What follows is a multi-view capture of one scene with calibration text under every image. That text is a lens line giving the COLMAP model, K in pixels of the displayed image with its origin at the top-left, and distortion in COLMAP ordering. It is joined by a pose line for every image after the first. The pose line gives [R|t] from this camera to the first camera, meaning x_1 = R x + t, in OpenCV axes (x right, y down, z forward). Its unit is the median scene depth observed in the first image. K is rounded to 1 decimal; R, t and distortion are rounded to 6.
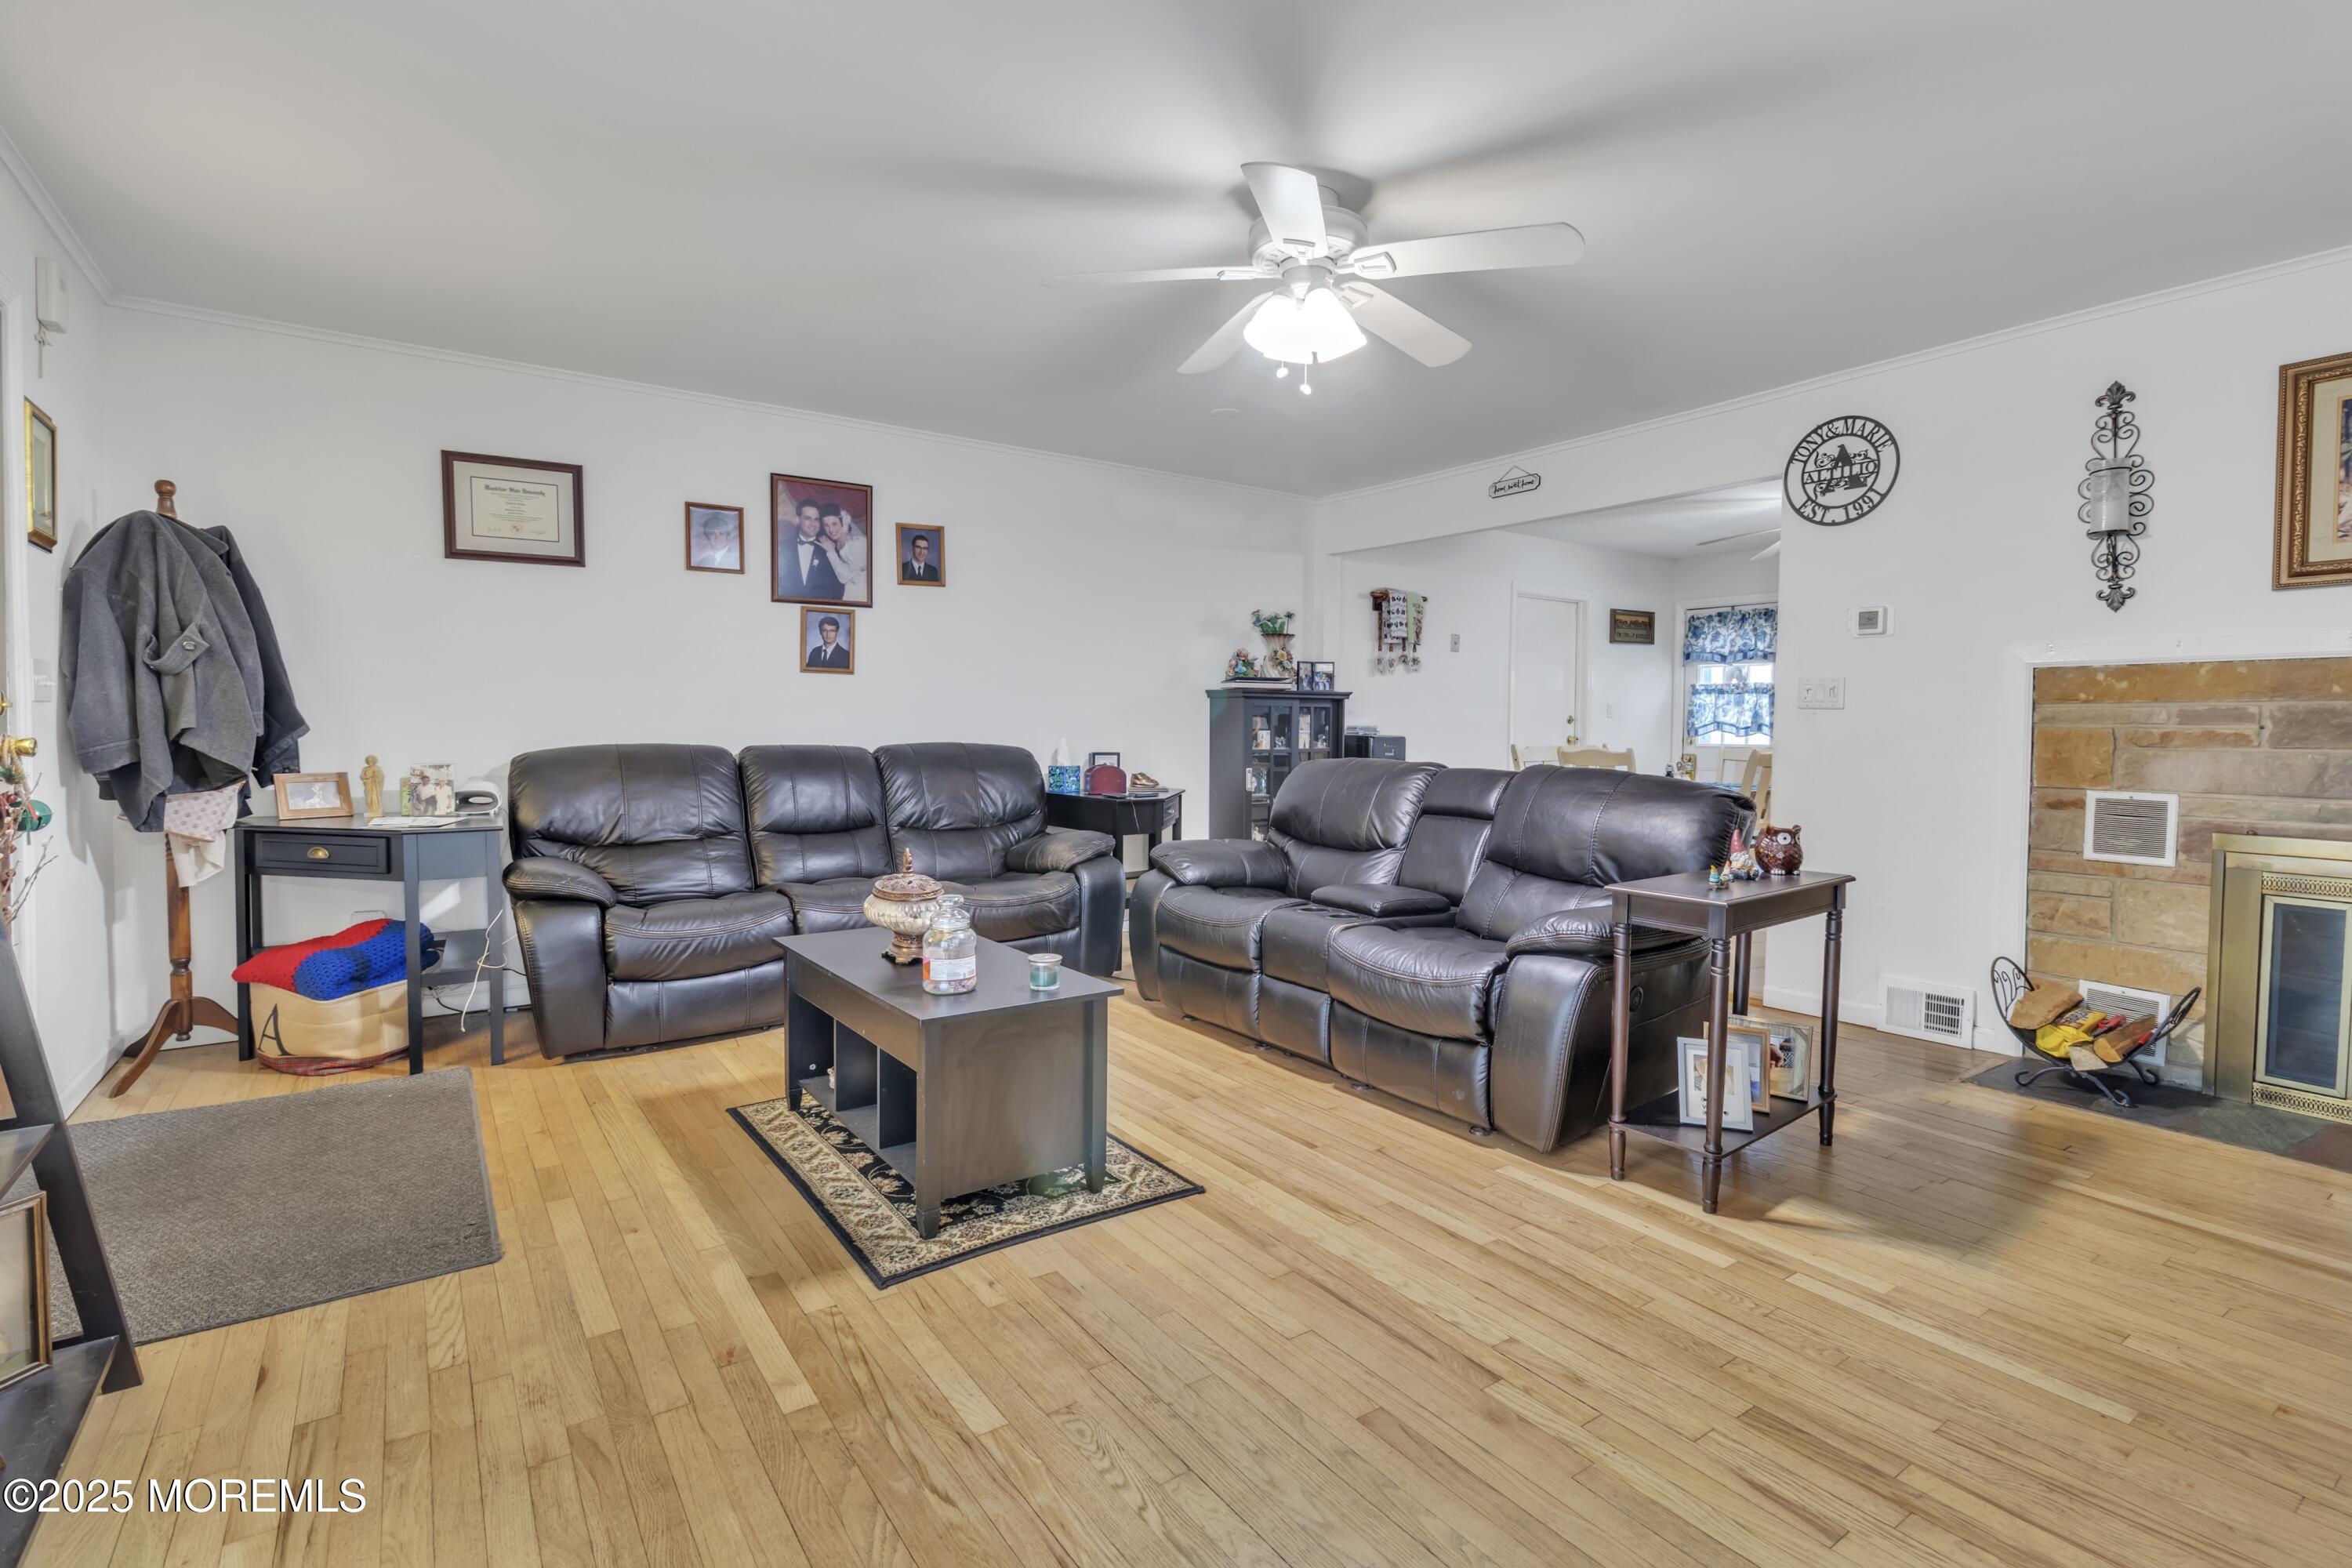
lens RADIAL K [[1098.5, 0, 1171.2], [0, 1098.5, 779.0], [0, 0, 1]] dist [0.002053, 0.000137]
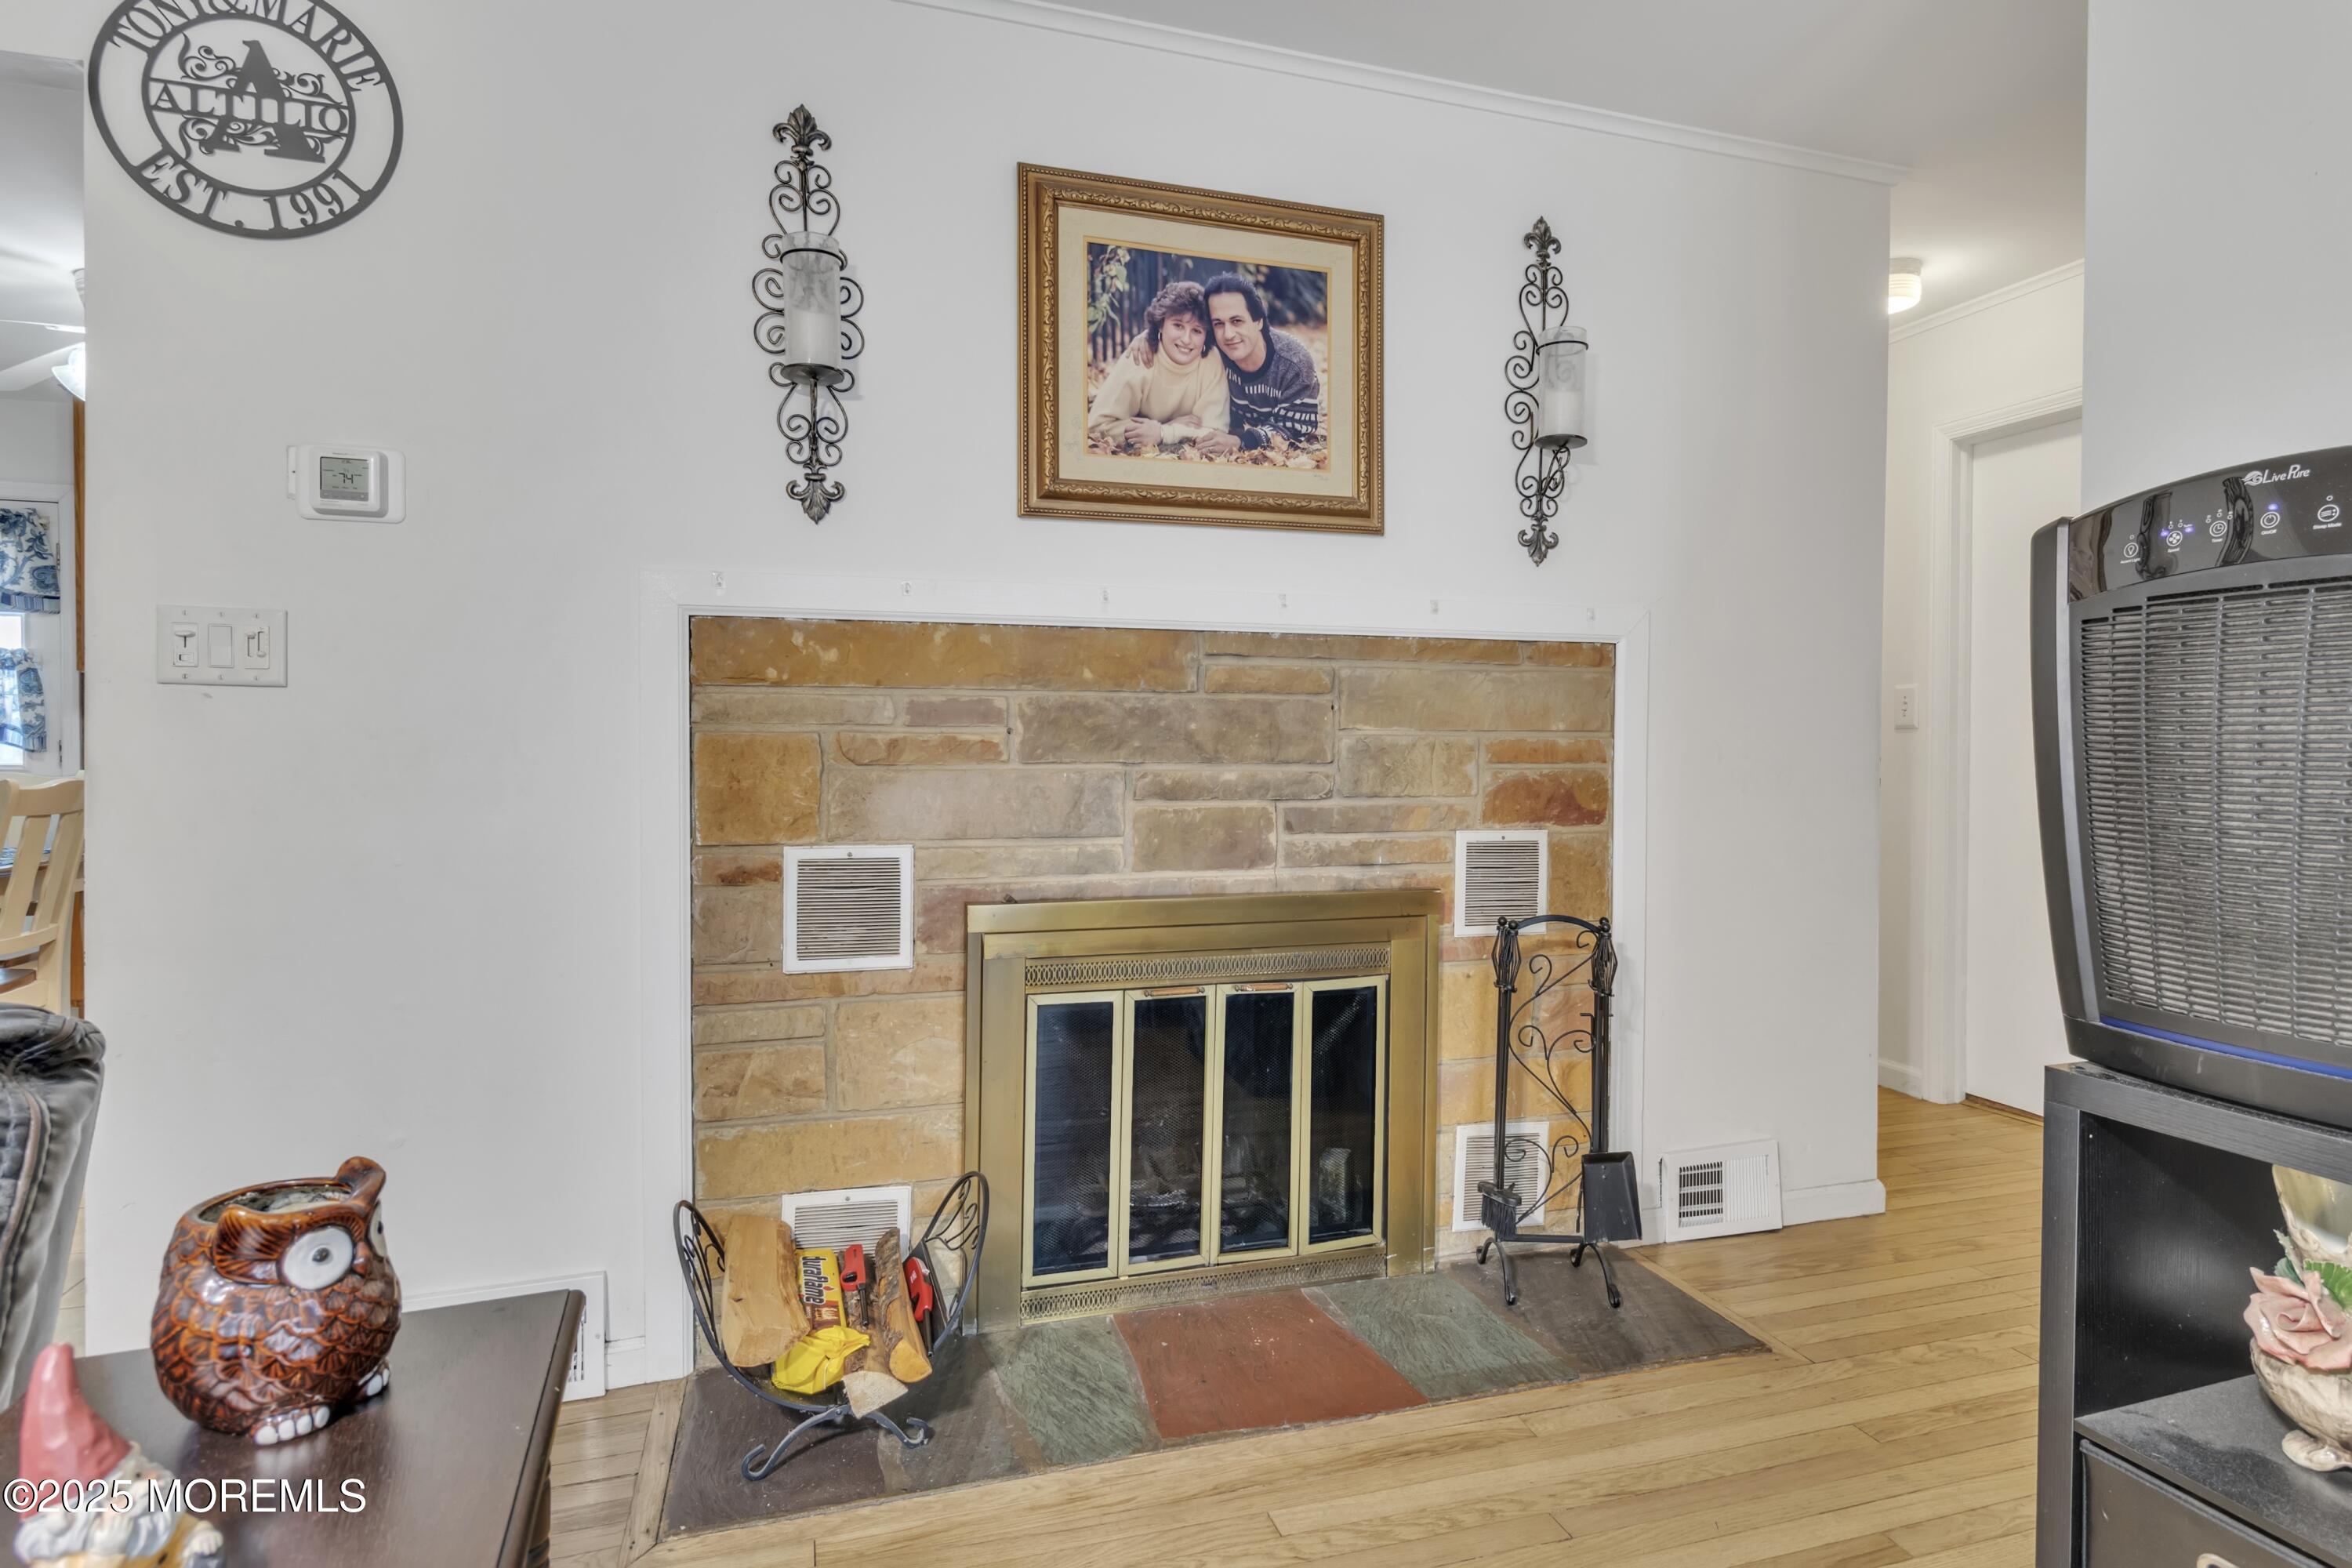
lens RADIAL K [[1242.0, 0, 1196.1], [0, 1242.0, 740.1], [0, 0, 1]] dist [0.004718, -0.000574]
pose [[0.294038, -0.016186, 0.955657, 0.314921], [0.041454, 0.999132, 0.004168, -0.037417], [-0.954894, 0.038390, 0.294454, 0.639279]]
